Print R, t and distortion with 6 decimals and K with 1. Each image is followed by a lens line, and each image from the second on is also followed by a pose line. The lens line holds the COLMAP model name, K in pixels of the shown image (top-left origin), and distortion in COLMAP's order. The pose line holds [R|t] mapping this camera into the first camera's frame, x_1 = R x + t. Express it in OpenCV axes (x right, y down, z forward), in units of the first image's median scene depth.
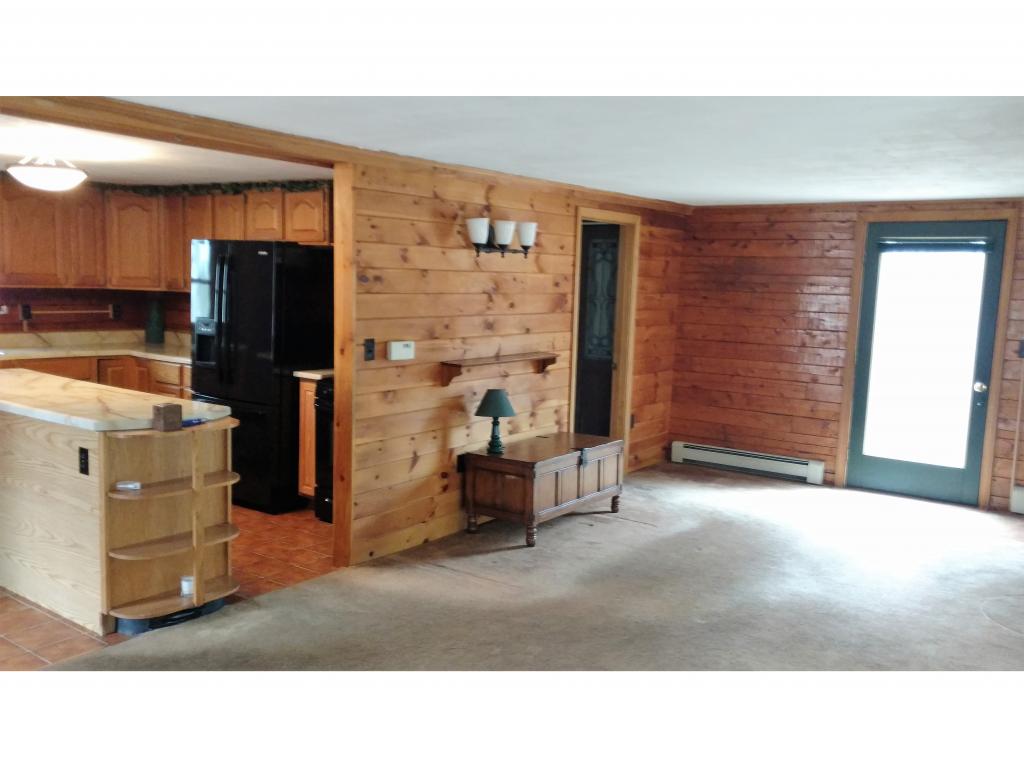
lens RADIAL K [[824.3, 0, 464.7], [0, 824.3, 364.2], [0, 0, 1]] dist [0.029609, -0.009179]
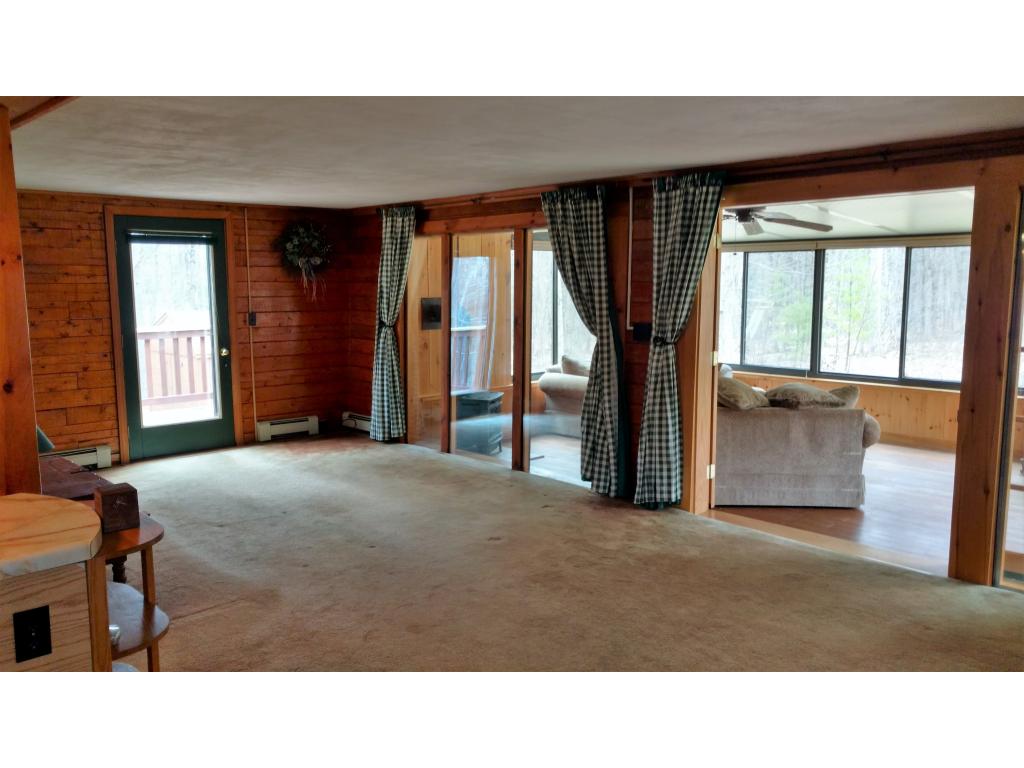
lens RADIAL K [[824.3, 0, 510.3], [0, 824.3, 384.0], [0, 0, 1]] dist [0.029609, -0.009179]
pose [[0.206875, -0.161846, 0.964888, -0.496229], [0.111542, 0.983694, 0.141085, -0.052271], [-0.971988, 0.078439, 0.221554, 0.294192]]
